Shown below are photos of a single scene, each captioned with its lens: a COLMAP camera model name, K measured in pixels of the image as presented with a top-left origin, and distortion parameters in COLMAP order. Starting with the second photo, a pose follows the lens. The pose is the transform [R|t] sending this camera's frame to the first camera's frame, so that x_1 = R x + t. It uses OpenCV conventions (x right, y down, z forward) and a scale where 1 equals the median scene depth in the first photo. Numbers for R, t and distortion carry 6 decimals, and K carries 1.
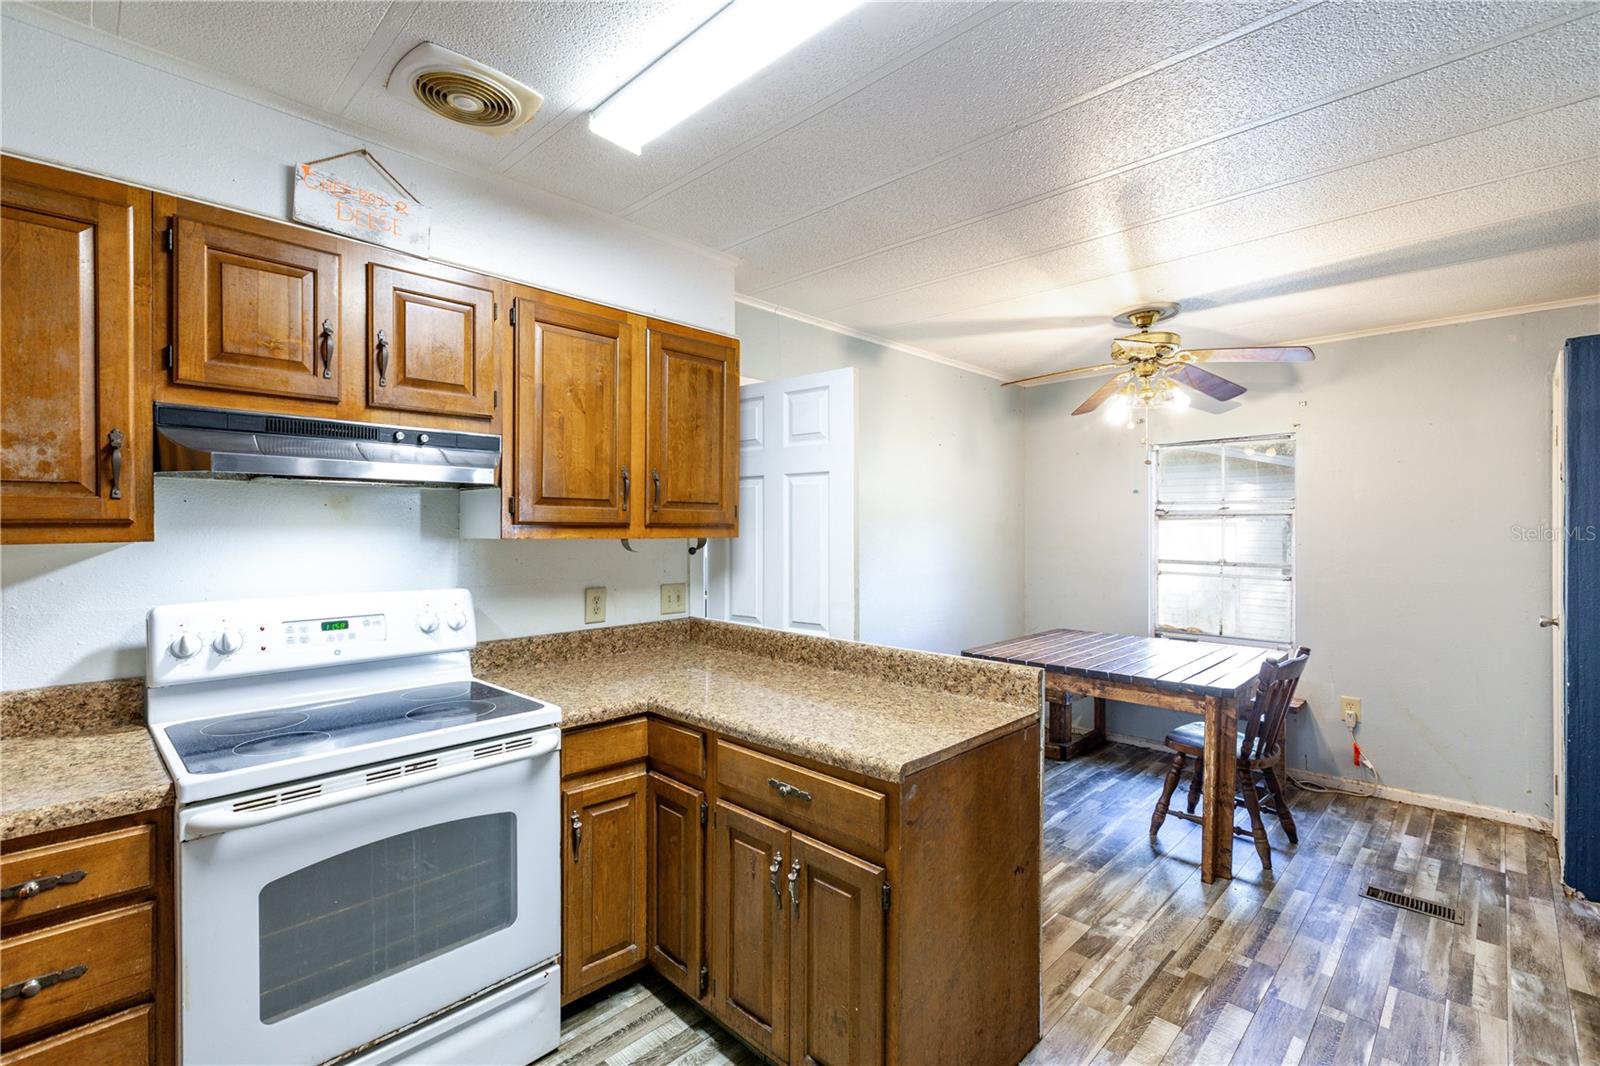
lens RADIAL K [[720.4, 0, 801.3], [0, 720.4, 529.2], [0, 0, 1]] dist [0.002418, 0.000011]
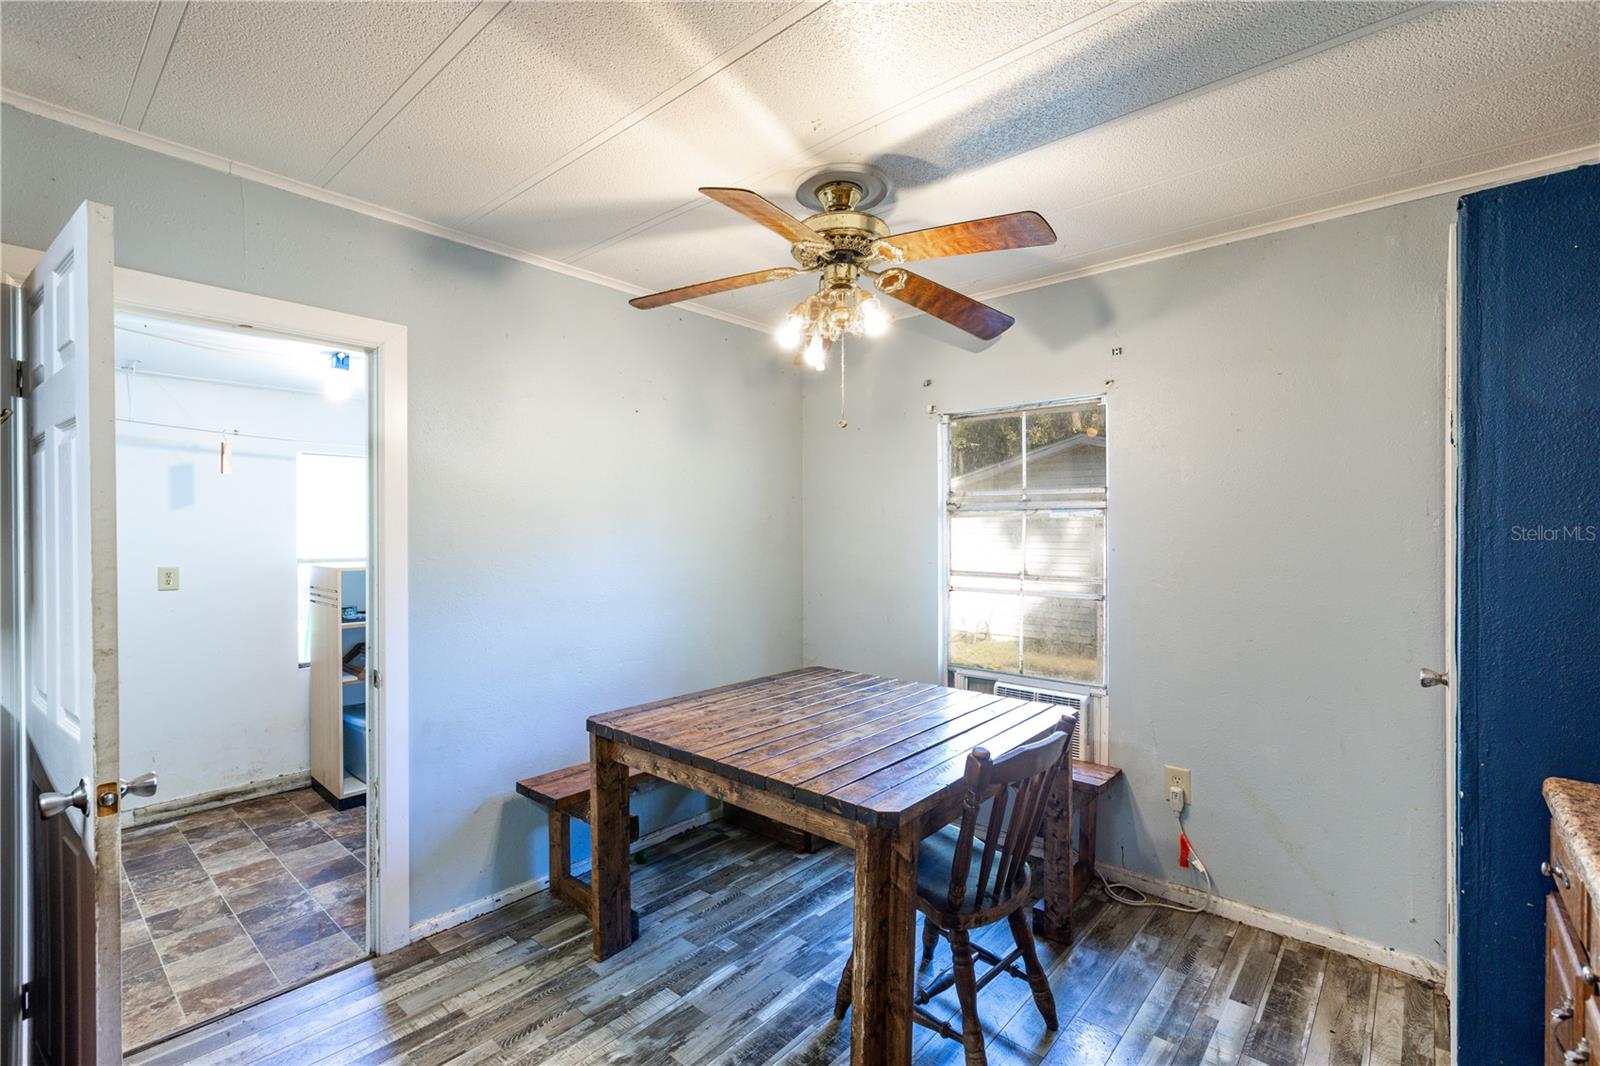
lens RADIAL K [[720.4, 0, 797.9], [0, 720.4, 534.9], [0, 0, 1]] dist [0.002418, 0.000011]
pose [[0.998466, -0.003642, 0.055245, 0.403493], [0.003404, 0.999984, 0.004408, 0.002567], [-0.055260, -0.004213, 0.998463, 0.365777]]
